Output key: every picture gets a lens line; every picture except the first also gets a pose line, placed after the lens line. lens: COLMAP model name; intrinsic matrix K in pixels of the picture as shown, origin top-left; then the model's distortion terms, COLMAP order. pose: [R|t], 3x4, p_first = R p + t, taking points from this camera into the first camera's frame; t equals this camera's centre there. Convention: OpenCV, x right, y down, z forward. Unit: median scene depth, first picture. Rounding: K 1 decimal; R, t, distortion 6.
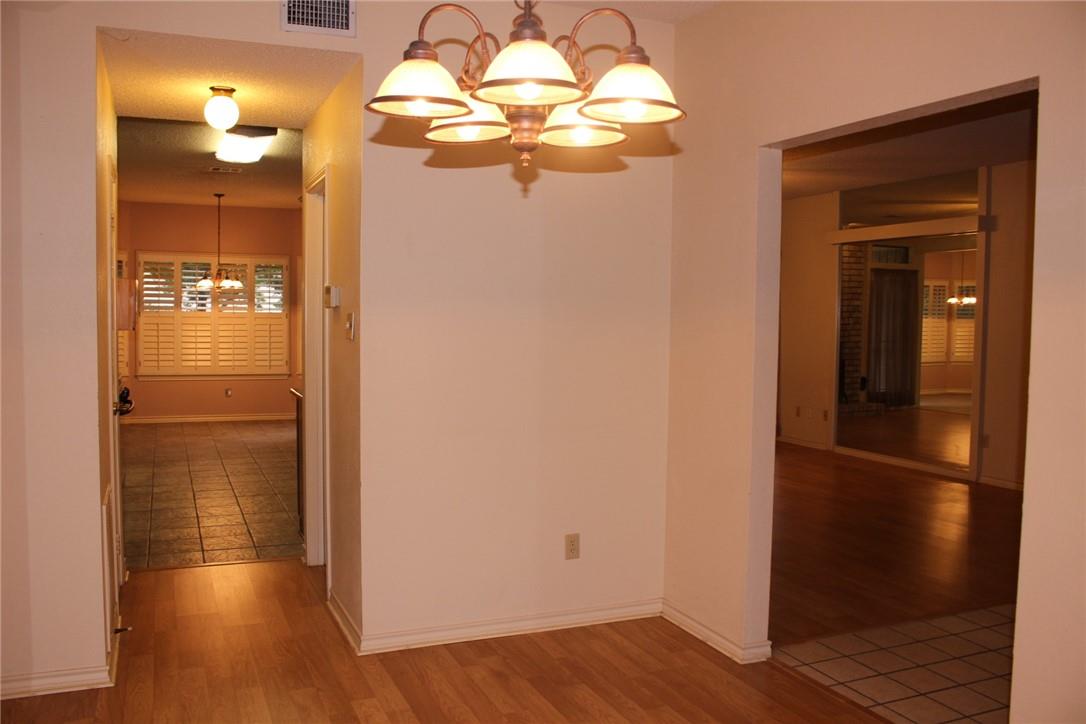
lens RADIAL K [[891.7, 0, 541.0], [0, 891.7, 361.9], [0, 0, 1]] dist [-0.155370, 0.123724]
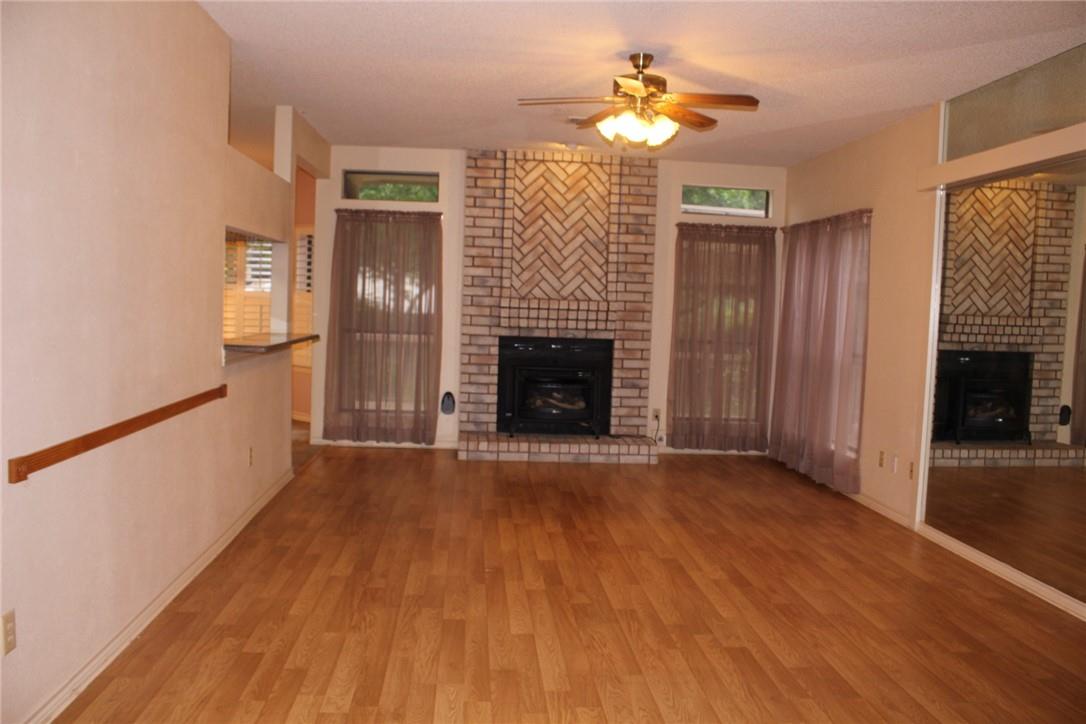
lens RADIAL K [[891.7, 0, 541.0], [0, 891.7, 364.4], [0, 0, 1]] dist [-0.155370, 0.123724]
pose [[0.943915, 0.033736, -0.328461, 0.202832], [-0.031310, 0.999429, 0.012674, -0.010319], [0.328701, -0.001679, 0.944433, 0.245198]]
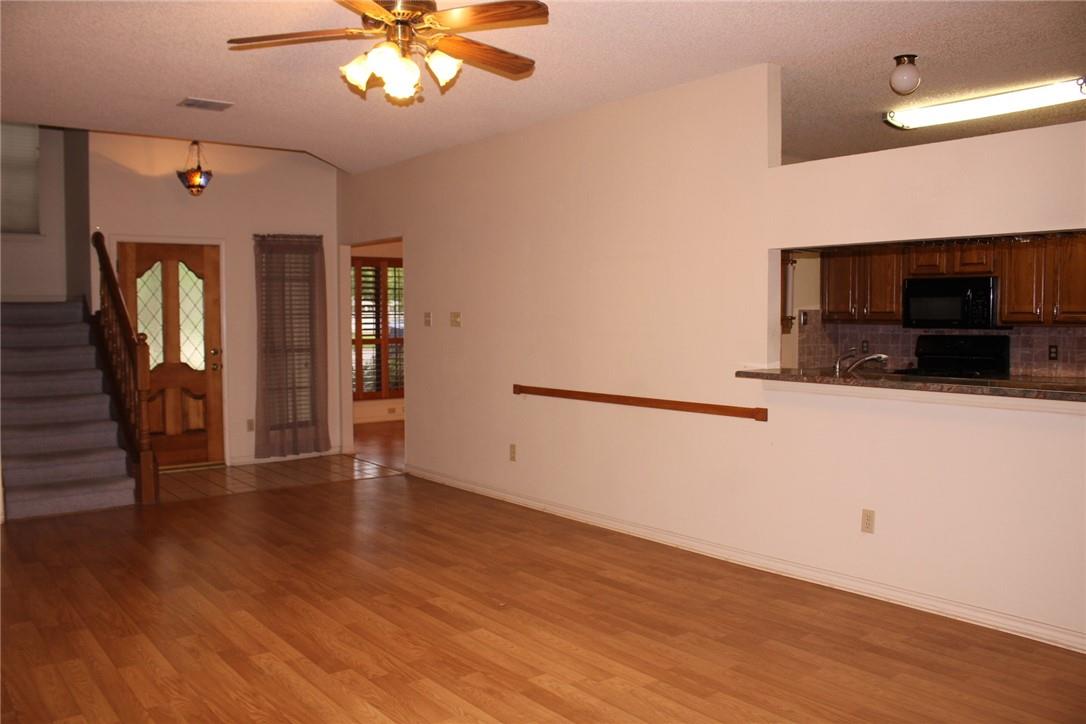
lens RADIAL K [[891.7, 0, 526.2], [0, 891.7, 359.8], [0, 0, 1]] dist [-0.155370, 0.123724]
pose [[-0.970186, -0.004999, -0.242309, 0.141689], [-0.030206, 0.994486, 0.100425, -0.047905], [0.240471, 0.104751, -0.964988, 0.890733]]
